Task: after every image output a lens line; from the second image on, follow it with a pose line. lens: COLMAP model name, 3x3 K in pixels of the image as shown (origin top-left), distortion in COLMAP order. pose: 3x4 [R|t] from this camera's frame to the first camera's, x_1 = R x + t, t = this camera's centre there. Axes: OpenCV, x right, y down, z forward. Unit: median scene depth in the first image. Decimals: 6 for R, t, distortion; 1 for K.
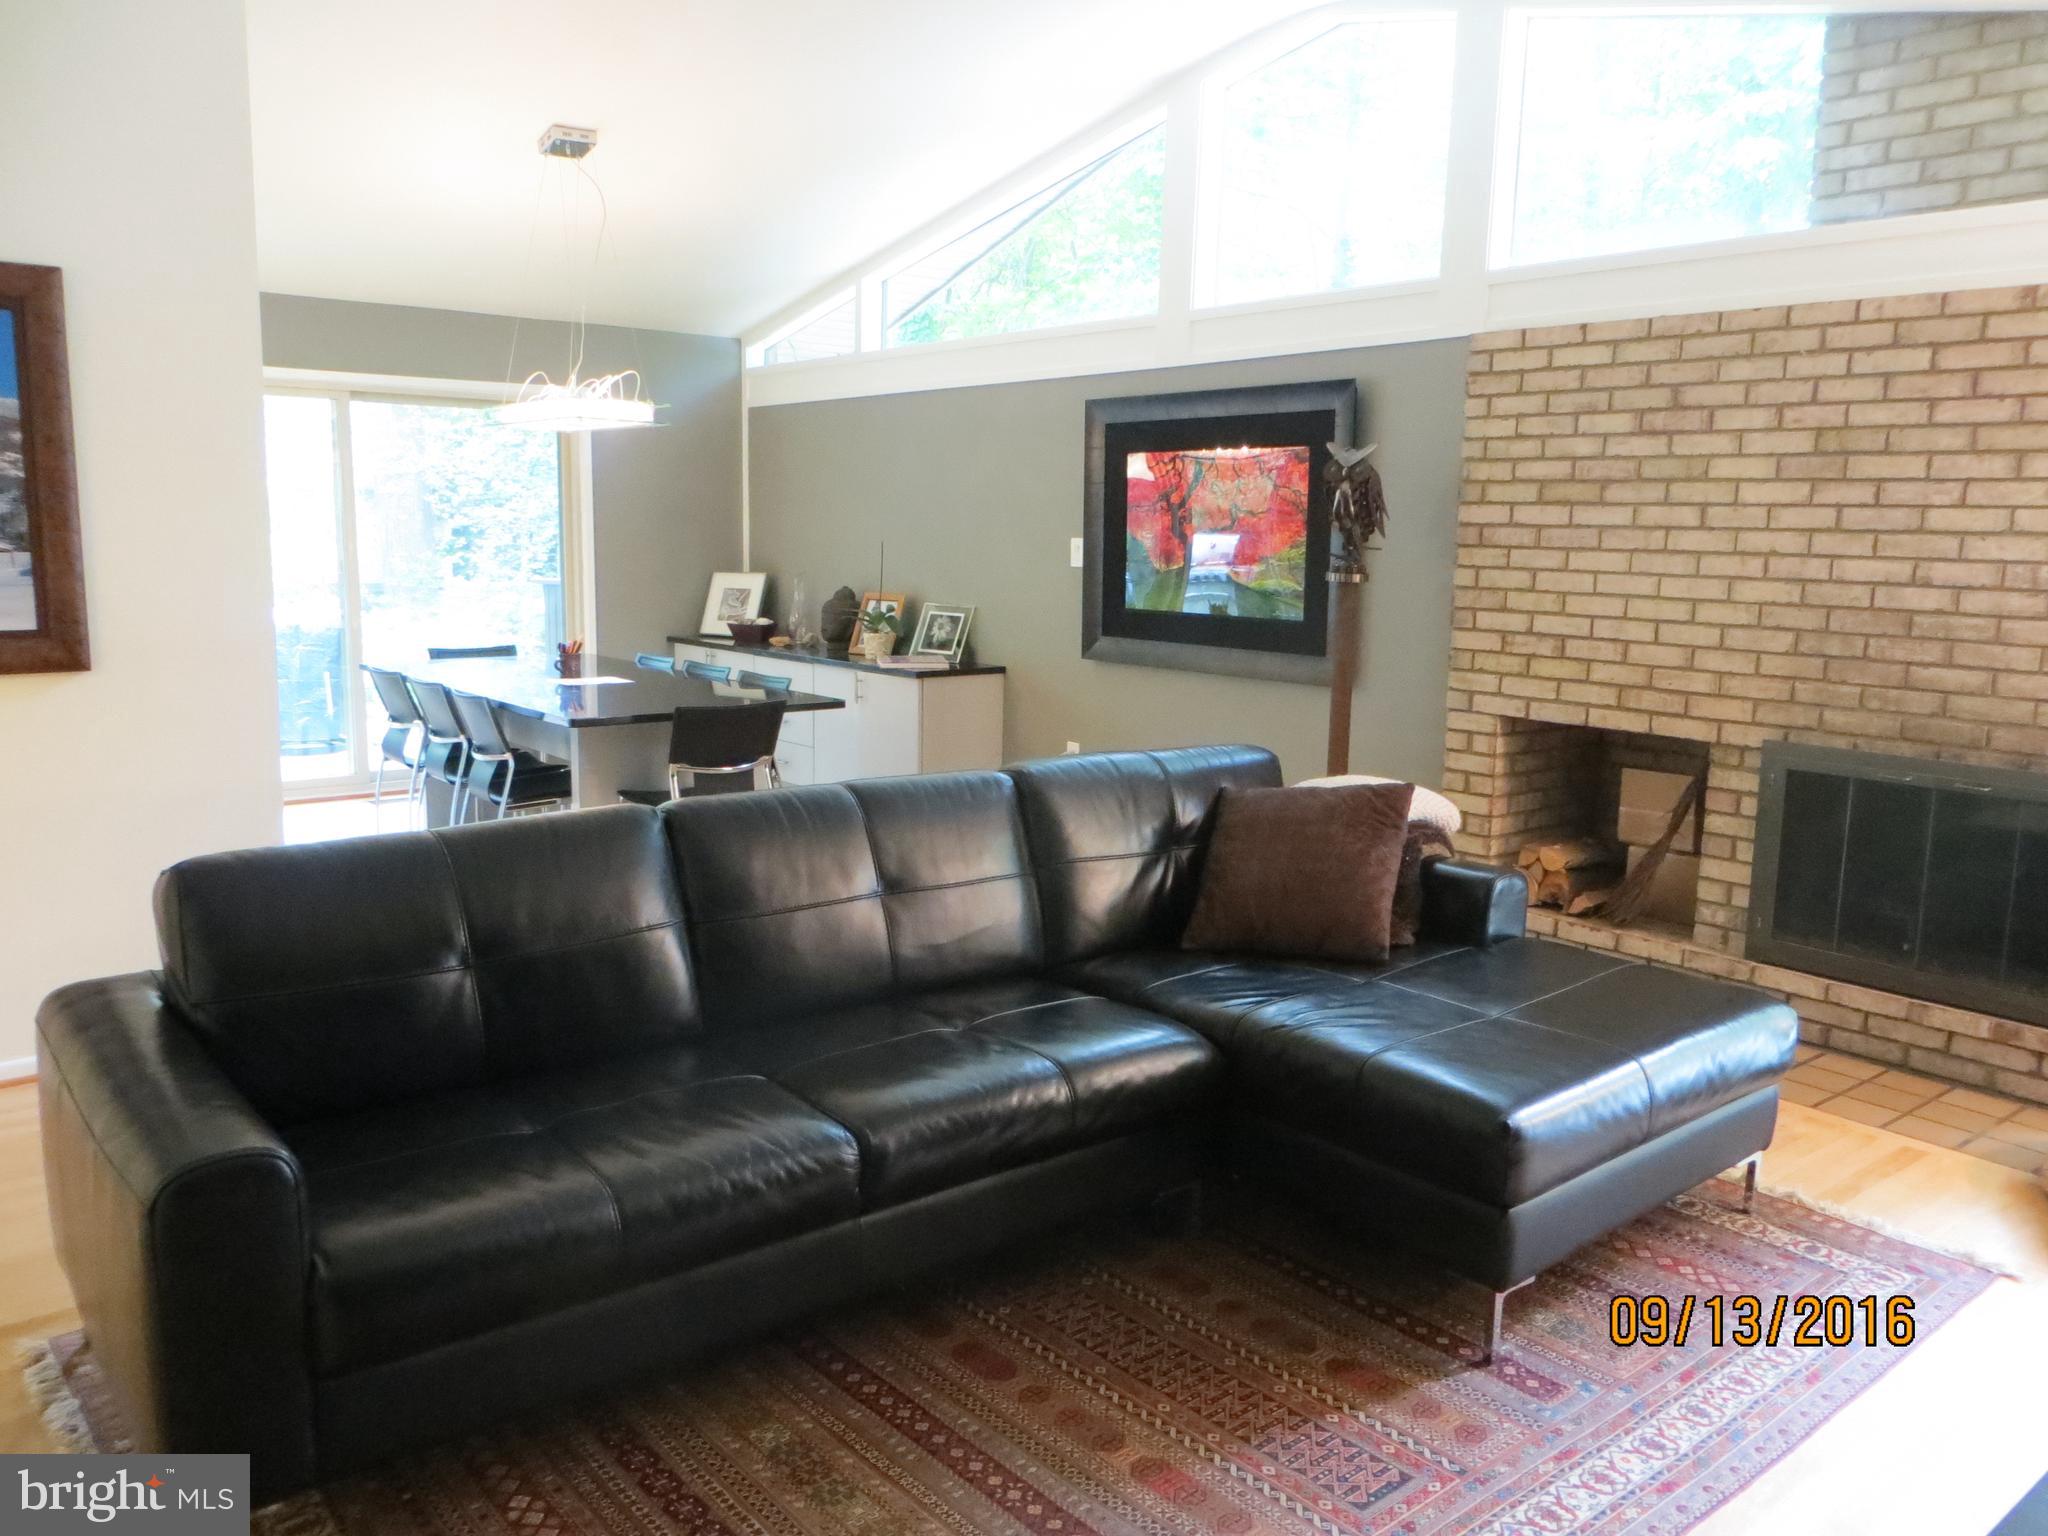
lens RADIAL K [[1539.7, 0, 1025.8], [0, 1539.7, 765.1], [0, 0, 1]] dist [-0.000011, 0.000242]
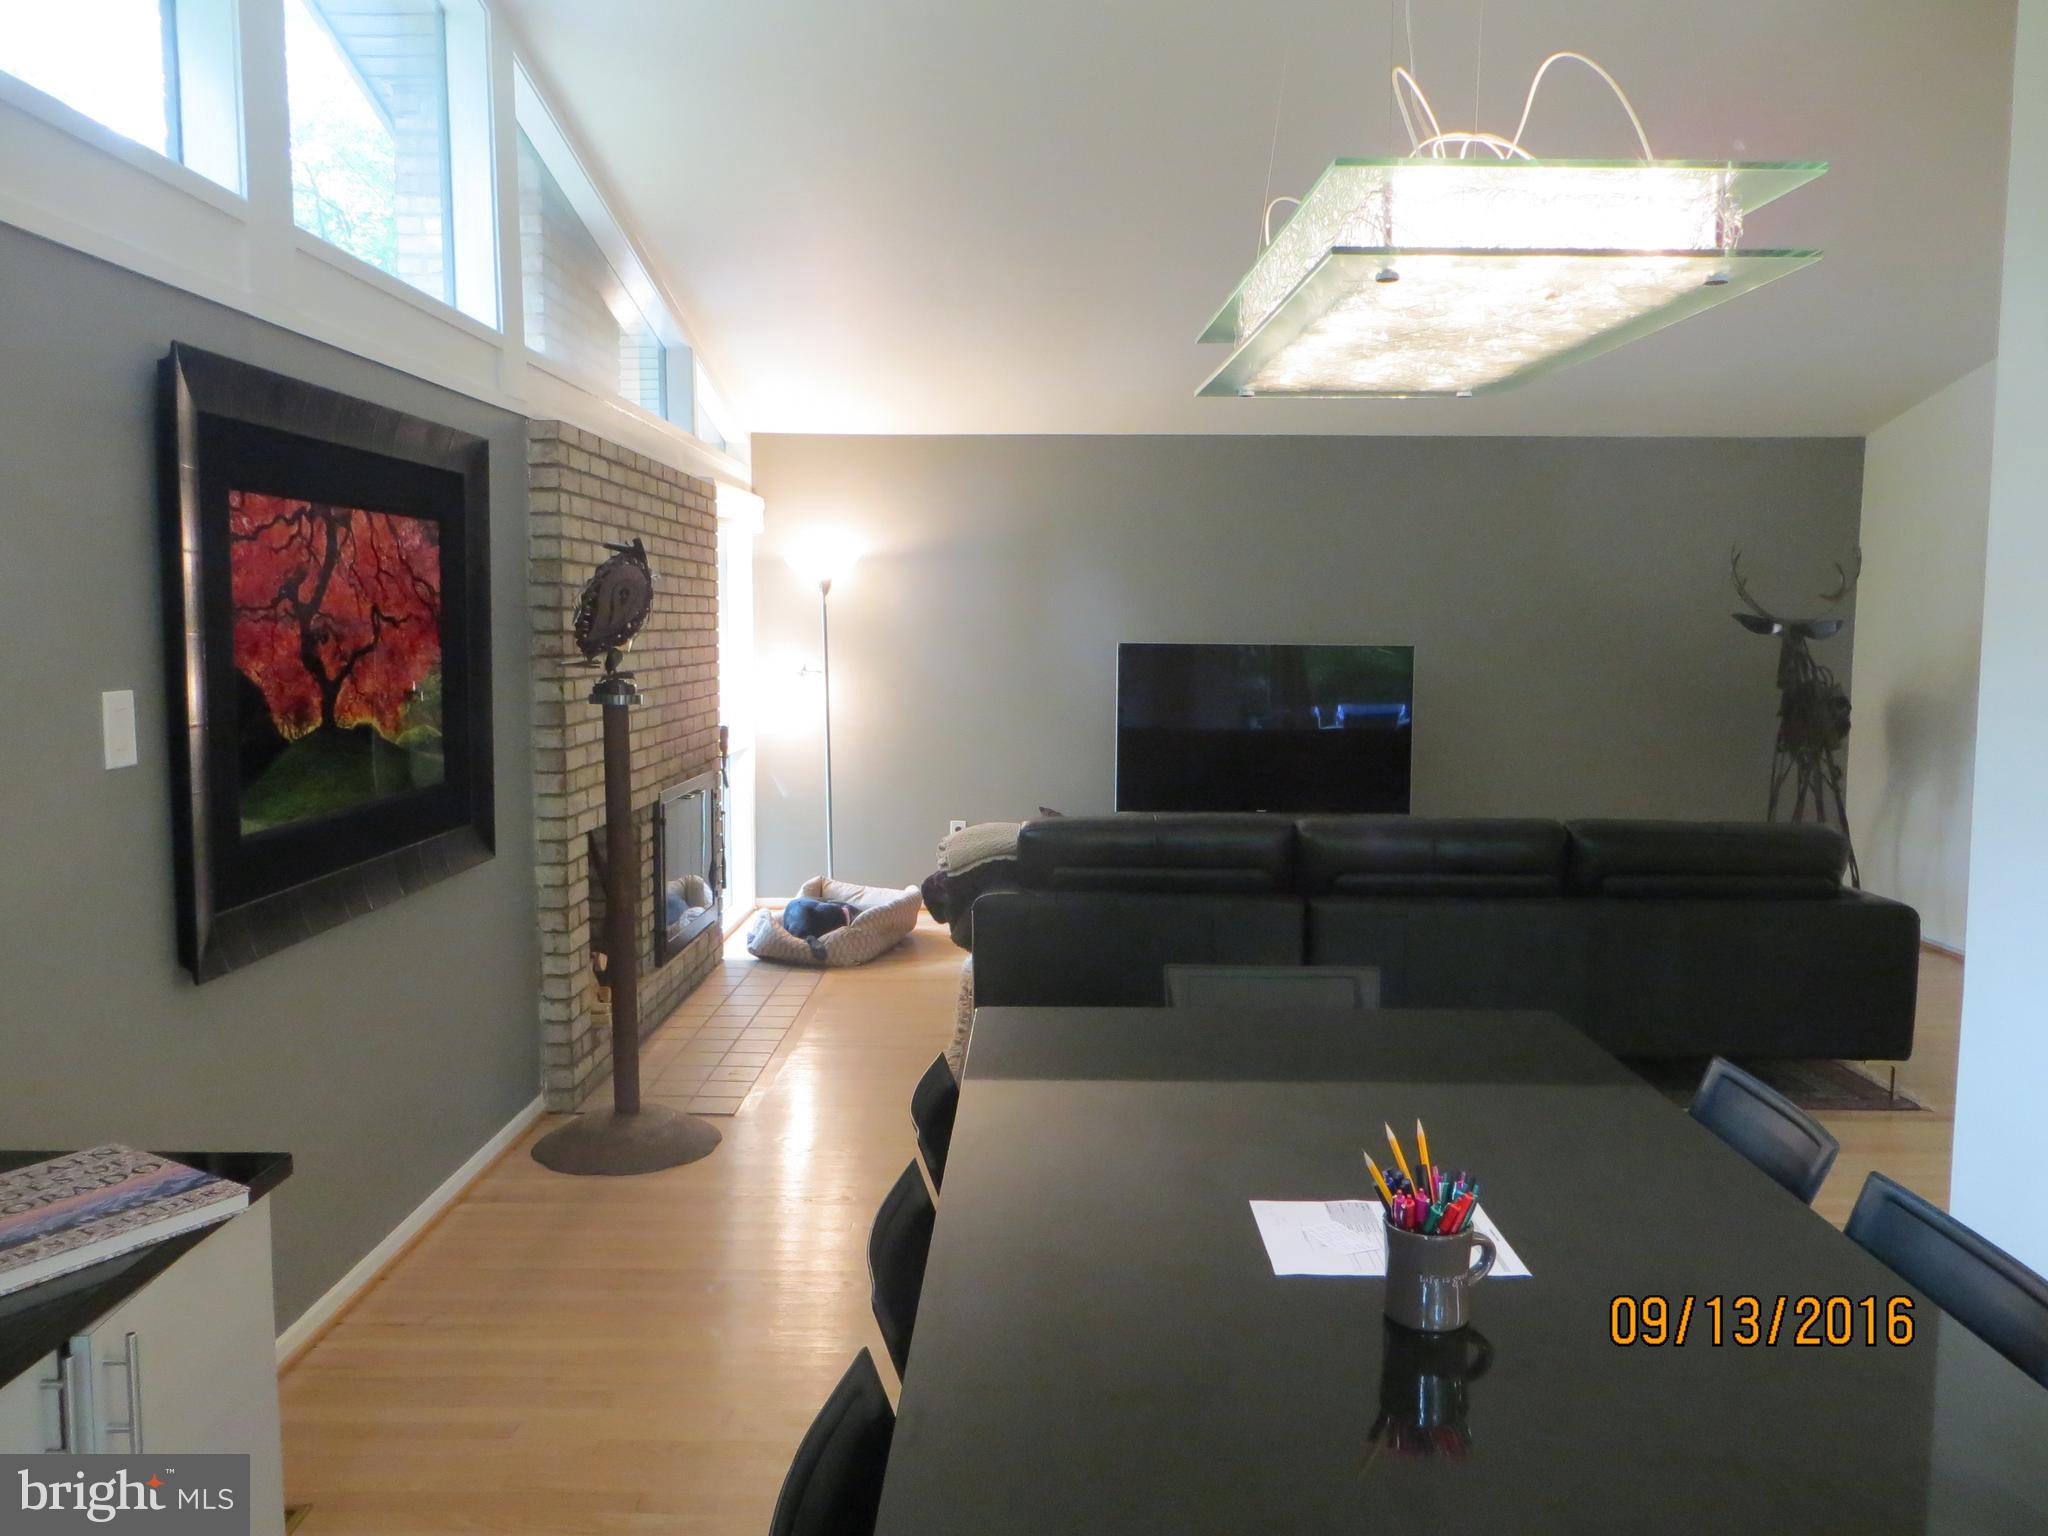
lens RADIAL K [[1539.7, 0, 1027.5], [0, 1539.7, 768.1], [0, 0, 1]] dist [-0.000011, 0.000242]
pose [[-0.759366, -0.083946, 0.645226, -0.564607], [0.079631, 0.972198, 0.220203, -0.288828], [-0.645773, 0.218594, -0.731569, 1.696142]]
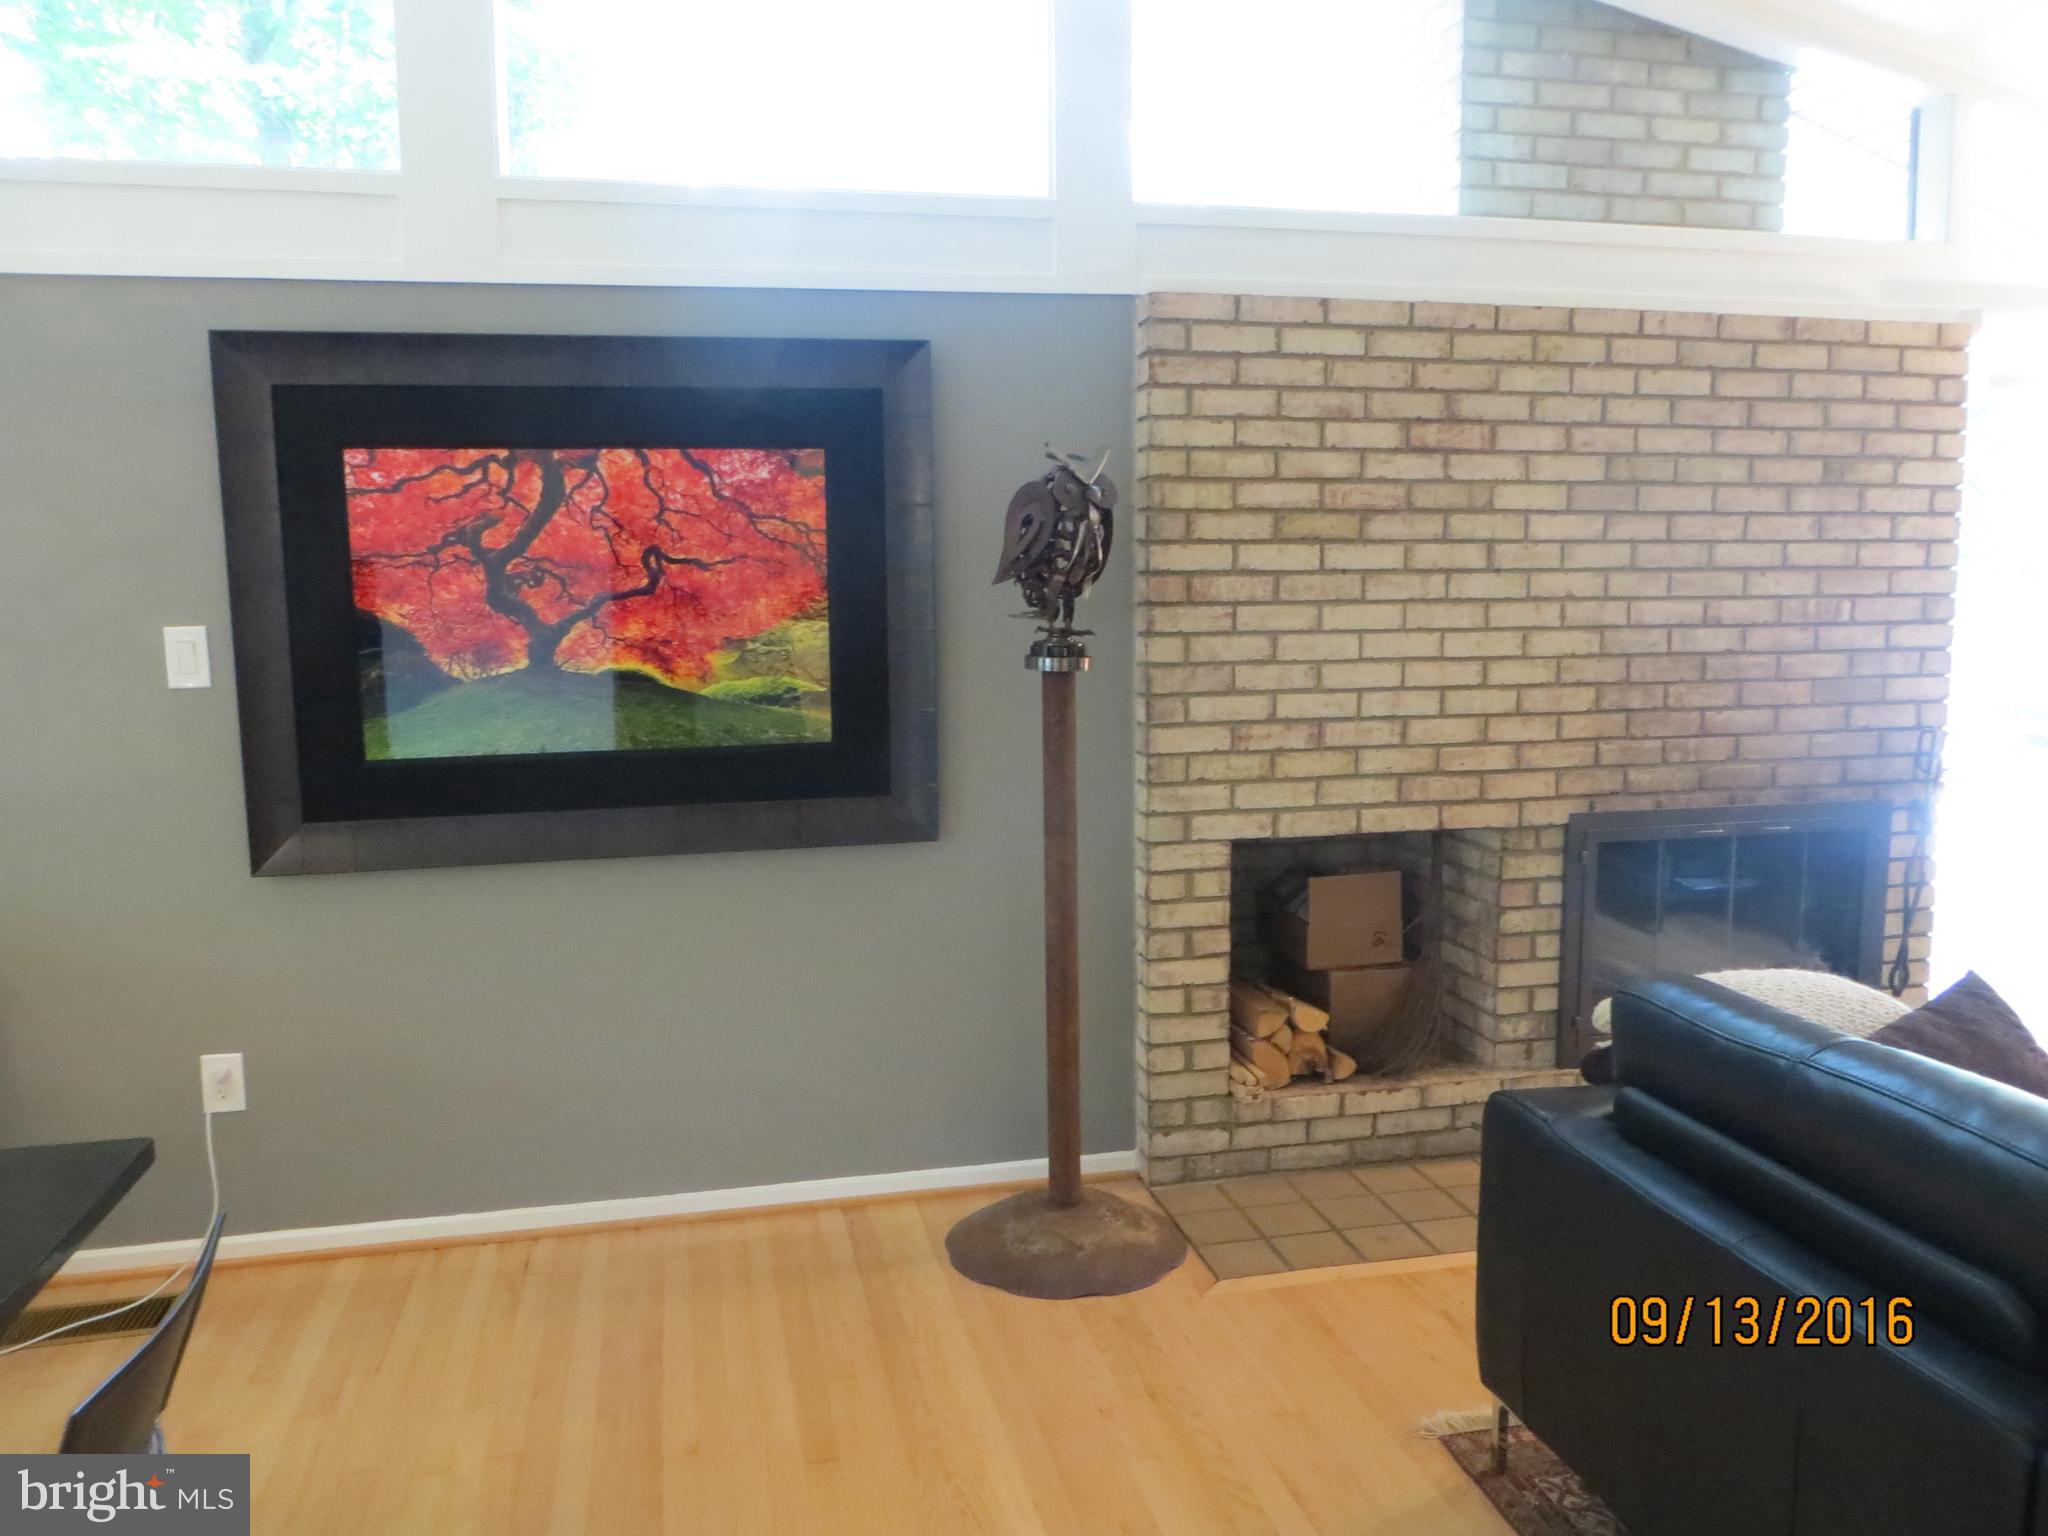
lens RADIAL K [[1539.7, 0, 1024.2], [0, 1539.7, 751.2], [0, 0, 1]] dist [-0.000011, 0.000242]
pose [[0.449858, -0.133250, 0.883104, -0.399872], [0.153932, 0.985577, 0.070298, -0.154311], [-0.879735, 0.104314, 0.463881, 0.847056]]
